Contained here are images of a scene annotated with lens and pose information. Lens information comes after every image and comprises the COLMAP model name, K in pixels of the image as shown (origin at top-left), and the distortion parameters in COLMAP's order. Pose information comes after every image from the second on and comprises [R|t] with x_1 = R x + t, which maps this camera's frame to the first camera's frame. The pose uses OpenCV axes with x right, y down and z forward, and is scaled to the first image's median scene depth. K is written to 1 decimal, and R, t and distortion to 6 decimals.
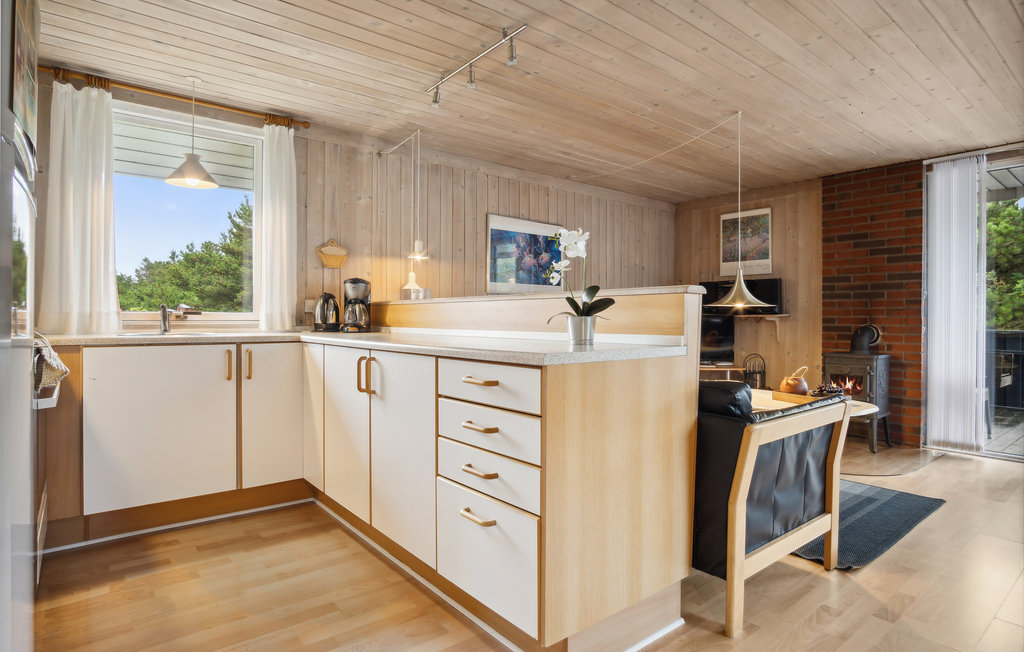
lens RADIAL K [[551.9, 0, 504.6], [0, 551.9, 319.7], [0, 0, 1]] dist [-0.022421, 0.004381]
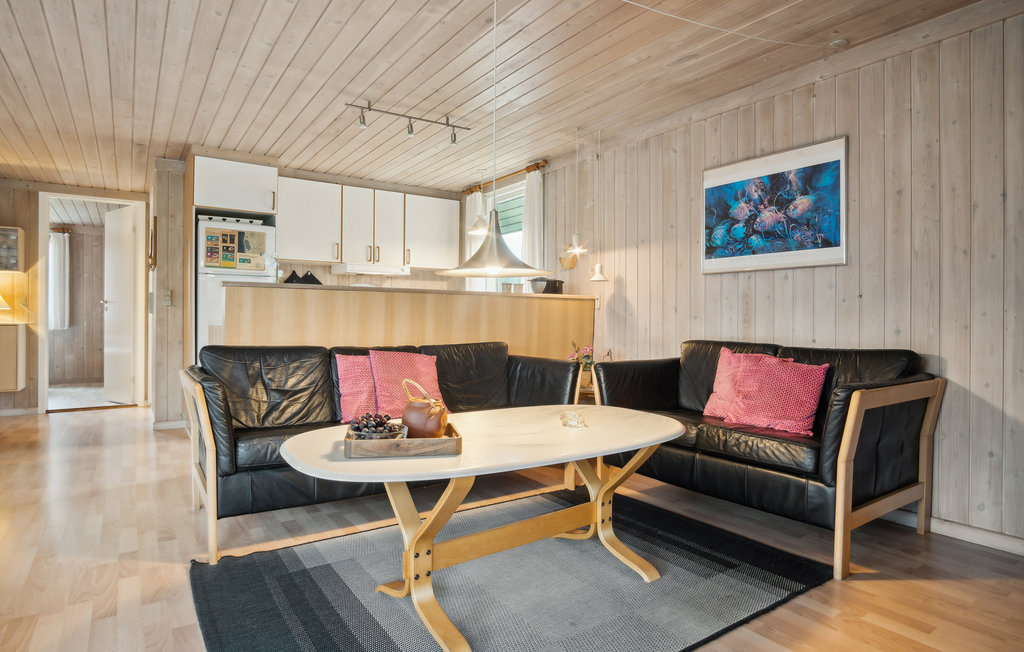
lens RADIAL K [[551.9, 0, 491.4], [0, 551.9, 318.9], [0, 0, 1]] dist [-0.022421, 0.004381]
pose [[-0.079893, -0.005066, -0.996791, 0.957422], [-0.006747, 0.999967, -0.004541, 0.022525], [0.996781, 0.006362, -0.079925, 0.991132]]
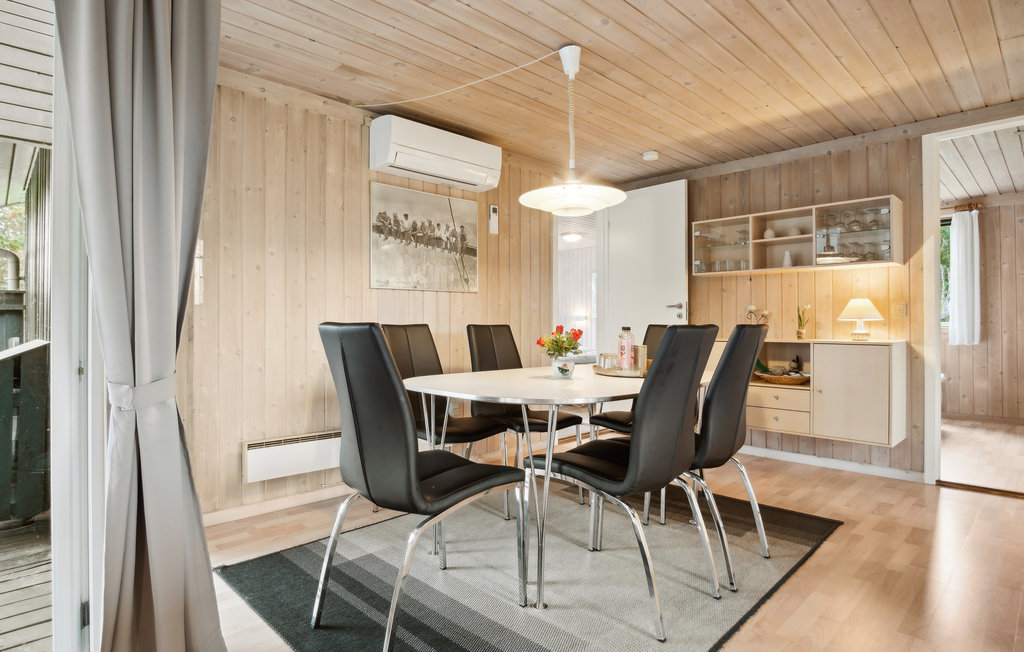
lens RADIAL K [[551.9, 0, 505.2], [0, 551.9, 319.7], [0, 0, 1]] dist [-0.022421, 0.004381]
pose [[-0.994430, -0.004704, -0.105290, 0.451665], [-0.004287, 0.999982, -0.004191, 0.007202], [0.105308, -0.003716, -0.994433, 0.551660]]
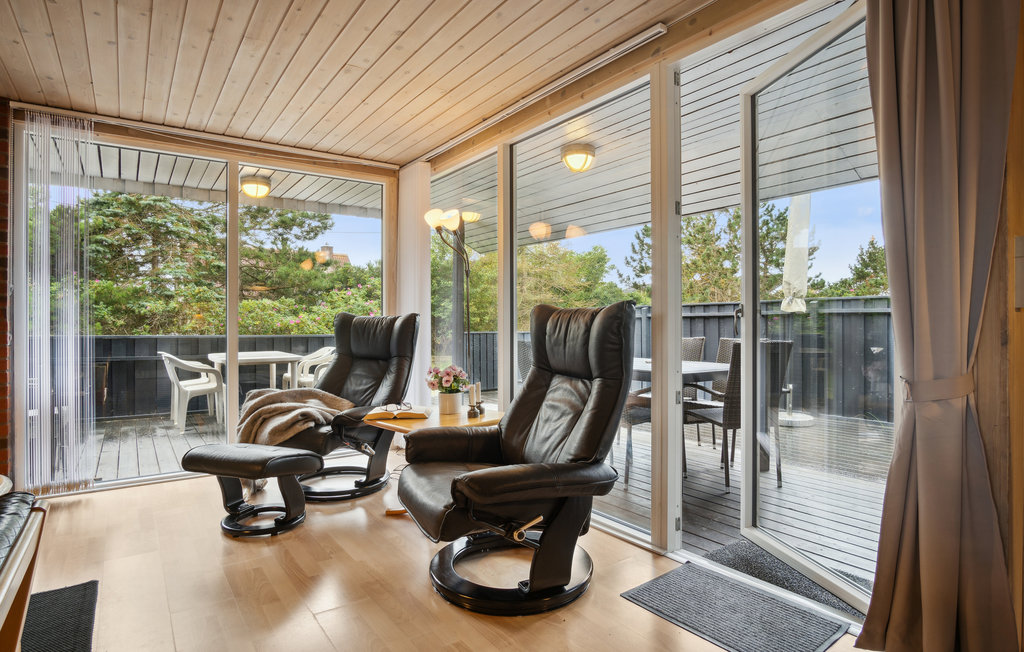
lens RADIAL K [[551.9, 0, 510.3], [0, 551.9, 320.4], [0, 0, 1]] dist [-0.022421, 0.004381]
pose [[0.049356, 0.000478, 0.998781, 0.126221], [0.004812, 0.999988, -0.000716, -0.002150], [-0.998770, 0.004842, 0.049353, 0.425532]]
